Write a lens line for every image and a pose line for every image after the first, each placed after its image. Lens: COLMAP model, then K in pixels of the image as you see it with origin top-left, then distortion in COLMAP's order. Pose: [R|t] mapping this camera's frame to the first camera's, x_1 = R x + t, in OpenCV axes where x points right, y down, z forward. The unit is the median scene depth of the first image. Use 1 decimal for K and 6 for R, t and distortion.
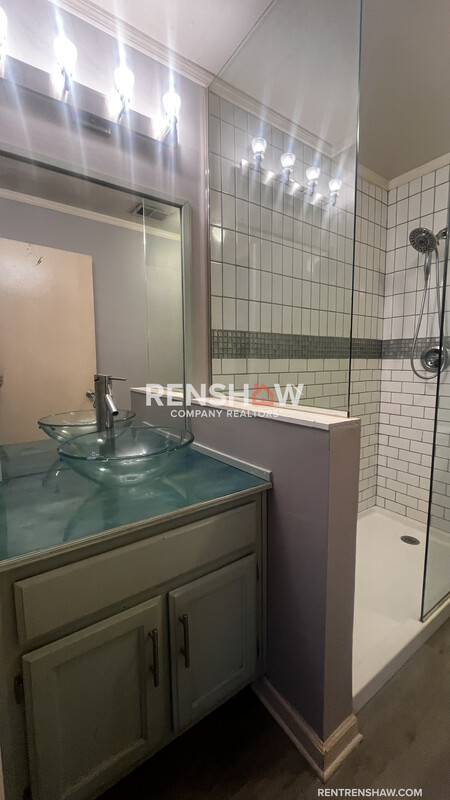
lens RADIAL K [[326.1, 0, 225.0], [0, 326.1, 400.0], [0, 0, 1]] dist [-0.002167, 0.000040]
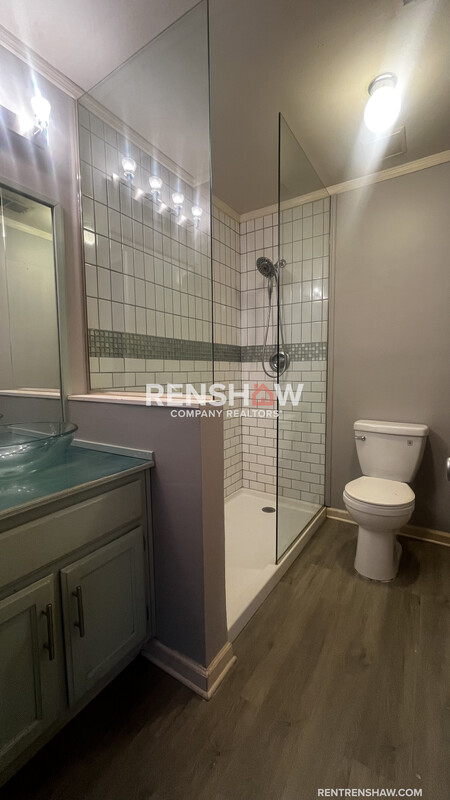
lens RADIAL K [[320.9, 0, 225.0], [0, 320.9, 400.0], [0, 0, 1]] dist [-0.001863, -0.000113]
pose [[0.927056, -0.035509, 0.373238, -0.026860], [0.044195, 0.998914, -0.014738, 0.045653], [-0.372310, 0.030159, 0.927618, -0.102768]]
